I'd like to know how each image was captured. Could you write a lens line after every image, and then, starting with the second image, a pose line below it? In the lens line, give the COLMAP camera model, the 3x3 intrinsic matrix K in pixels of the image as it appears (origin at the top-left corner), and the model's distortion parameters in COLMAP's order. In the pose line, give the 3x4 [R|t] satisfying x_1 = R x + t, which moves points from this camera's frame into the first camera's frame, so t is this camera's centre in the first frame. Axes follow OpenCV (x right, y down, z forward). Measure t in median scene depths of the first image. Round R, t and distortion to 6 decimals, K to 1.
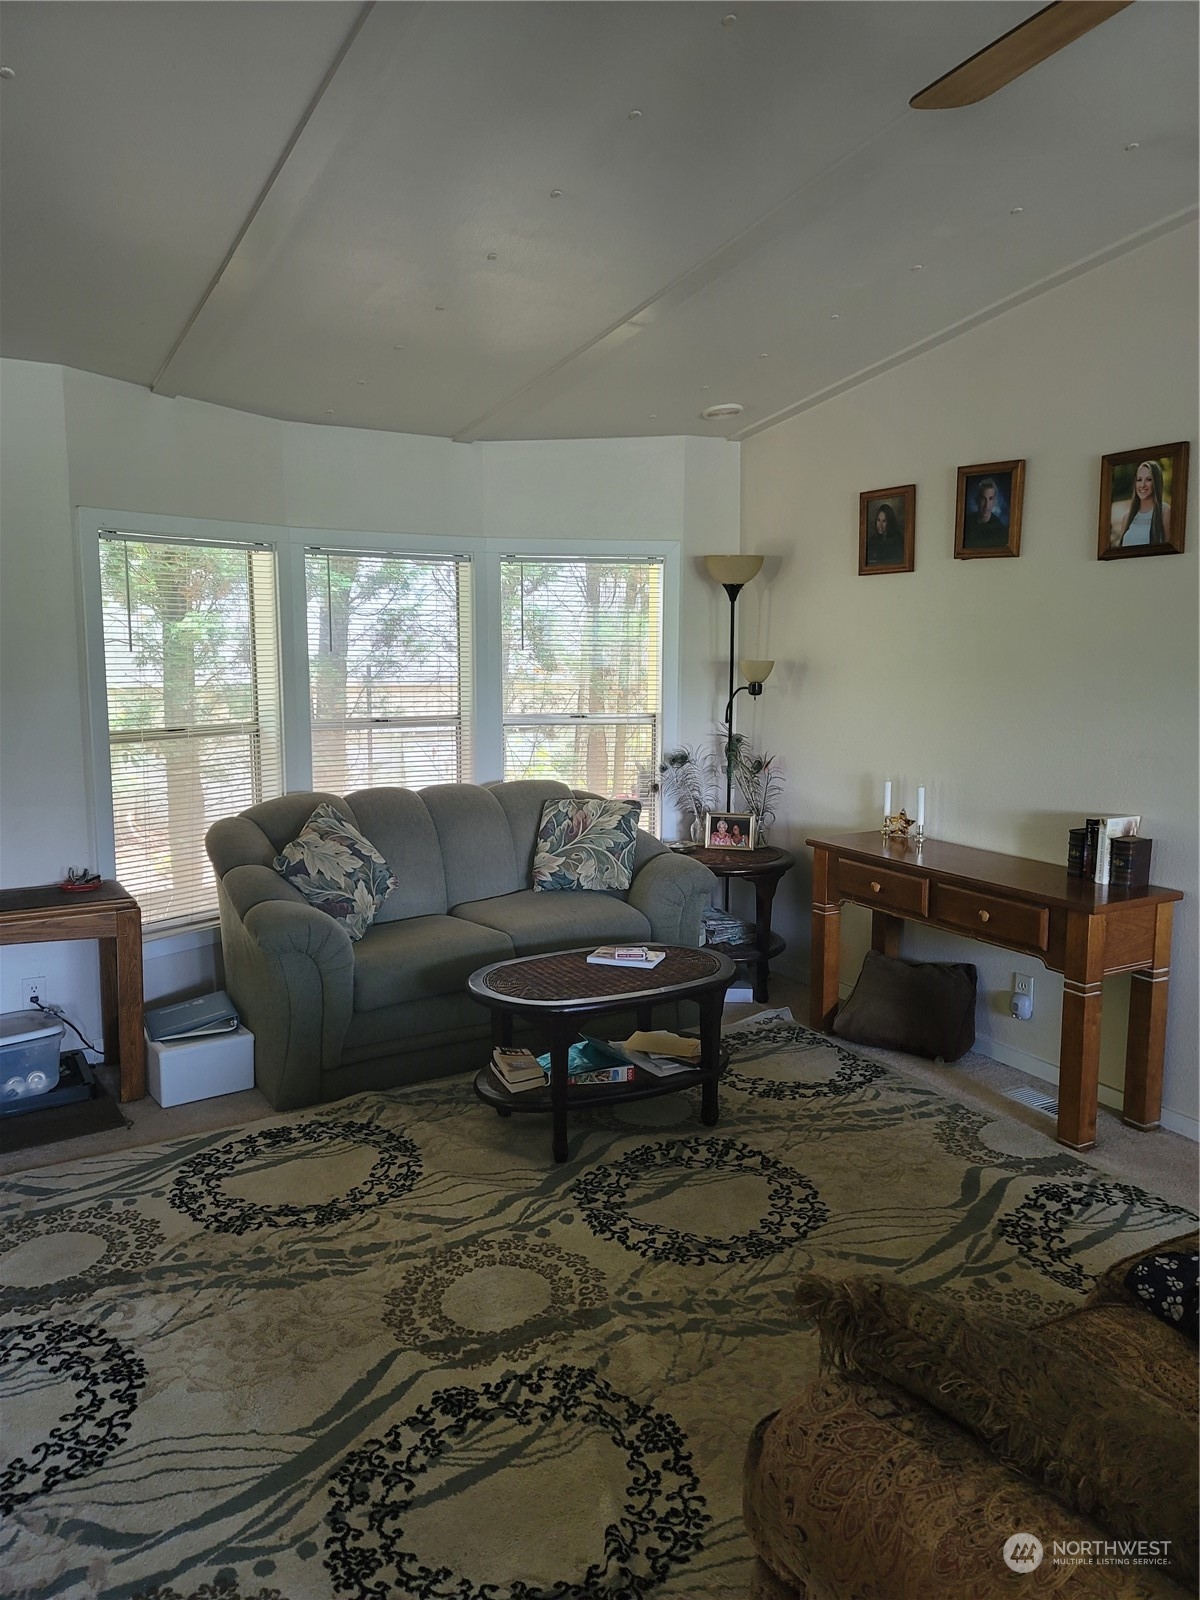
lens RADIAL K [[1193.0, 0, 601.6], [0, 1193.0, 802.3], [0, 0, 1]] dist [0.082228, -0.000741]
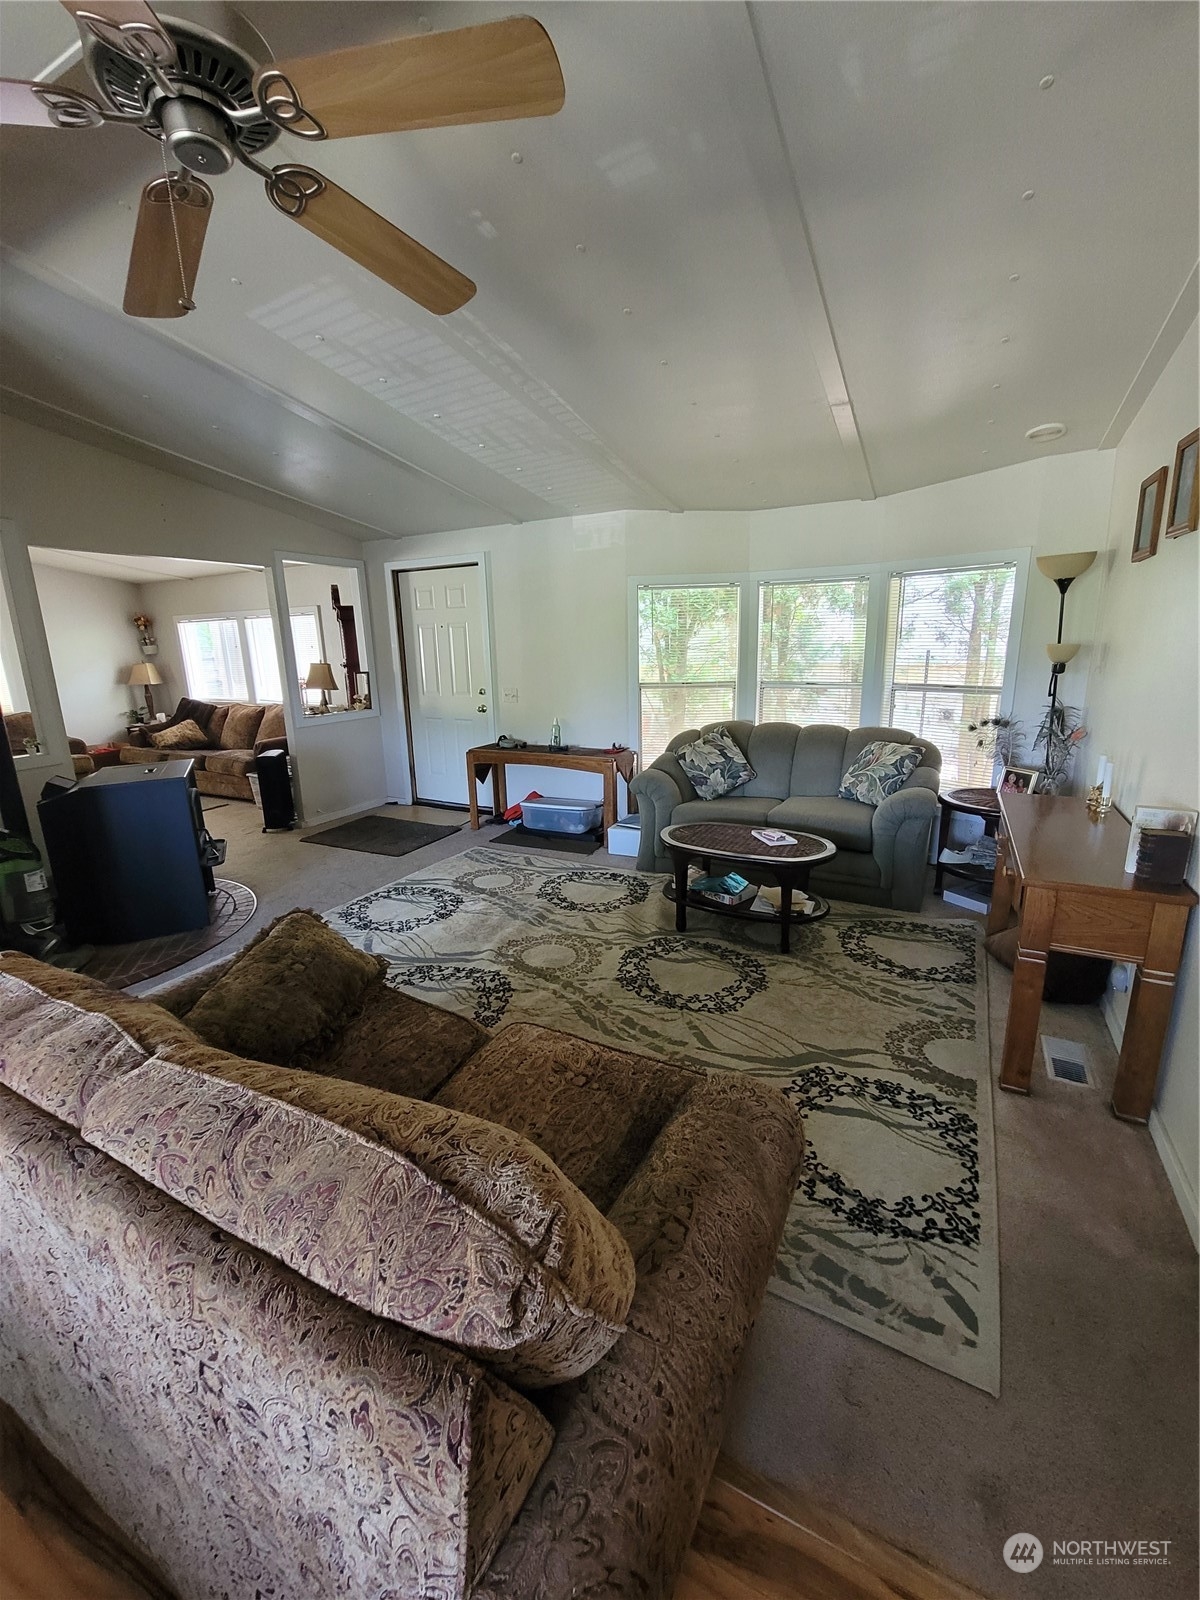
lens RADIAL K [[648.5, 0, 611.9], [0, 648.5, 840.4], [0, 0, 1]] dist [-0.016276, -0.000029]
pose [[0.499392, 0.238478, -0.832908, 0.588053], [-0.082387, 0.970085, 0.228357, -0.046752], [0.862450, -0.045418, 0.504101, 0.340809]]
